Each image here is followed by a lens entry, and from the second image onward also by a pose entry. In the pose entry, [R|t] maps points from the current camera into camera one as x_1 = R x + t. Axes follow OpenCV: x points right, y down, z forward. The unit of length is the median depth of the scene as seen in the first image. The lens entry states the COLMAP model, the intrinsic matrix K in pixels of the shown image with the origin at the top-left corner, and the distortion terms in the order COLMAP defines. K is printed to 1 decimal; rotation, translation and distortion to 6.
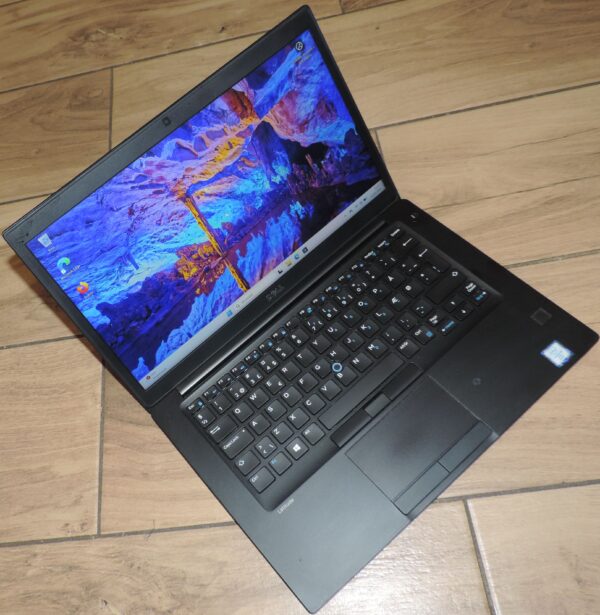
lens RADIAL K [[724.3, 0, 201.6], [0, 724.3, 285.6], [0, 0, 1]] dist [-0.015236, 0.000000]
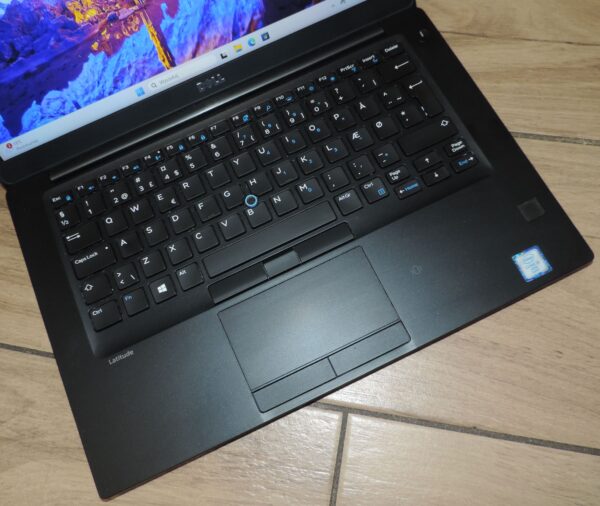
lens RADIAL K [[588.3, 0, 296.2], [0, 588.3, 271.8], [0, 0, 1]] dist [-0.022567, 0.000000]
pose [[0.962039, 0.263492, 0.071080, 0.202513], [-0.272904, 0.930690, 0.243597, 0.020157], [-0.001968, -0.253748, 0.967268, 0.384784]]
